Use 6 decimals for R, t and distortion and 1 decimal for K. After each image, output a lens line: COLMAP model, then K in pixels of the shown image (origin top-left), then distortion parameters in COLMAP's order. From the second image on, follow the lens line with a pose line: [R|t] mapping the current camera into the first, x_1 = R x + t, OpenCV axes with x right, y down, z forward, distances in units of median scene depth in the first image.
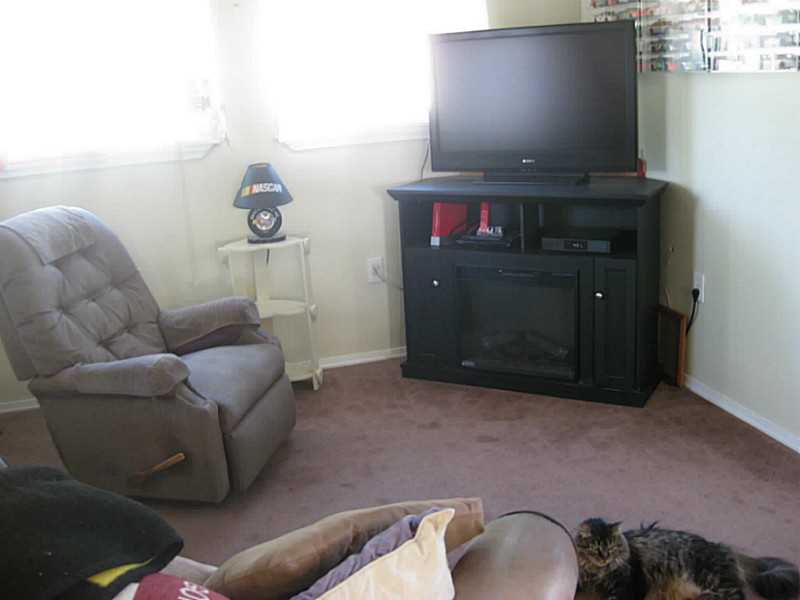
lens RADIAL K [[887.6, 0, 400.0], [0, 887.6, 300.0], [0, 0, 1]] dist [-0.219812, 0.242115]
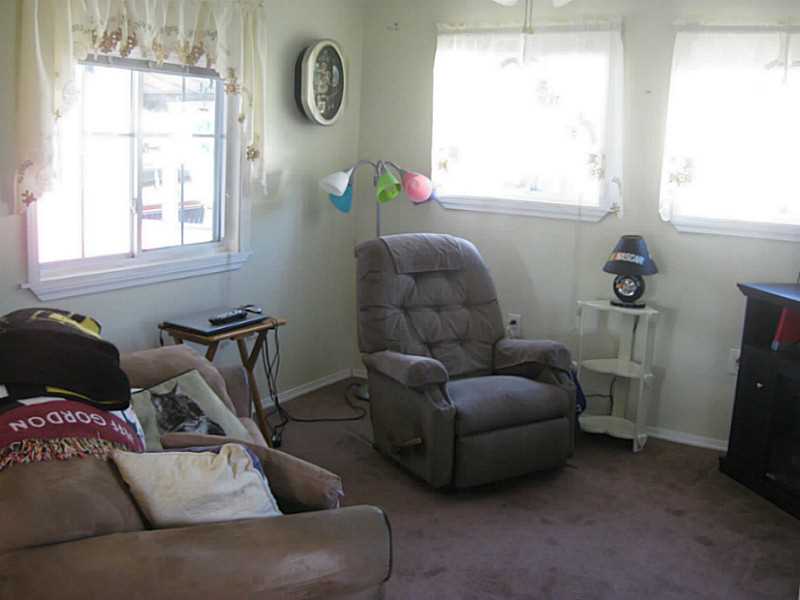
lens RADIAL K [[887.6, 0, 400.0], [0, 887.6, 300.0], [0, 0, 1]] dist [-0.219812, 0.242115]
pose [[0.656995, 0.215305, -0.722497, 0.454308], [-0.264866, 0.963179, 0.046176, -0.050259], [0.705836, 0.161028, 0.689831, 0.051498]]
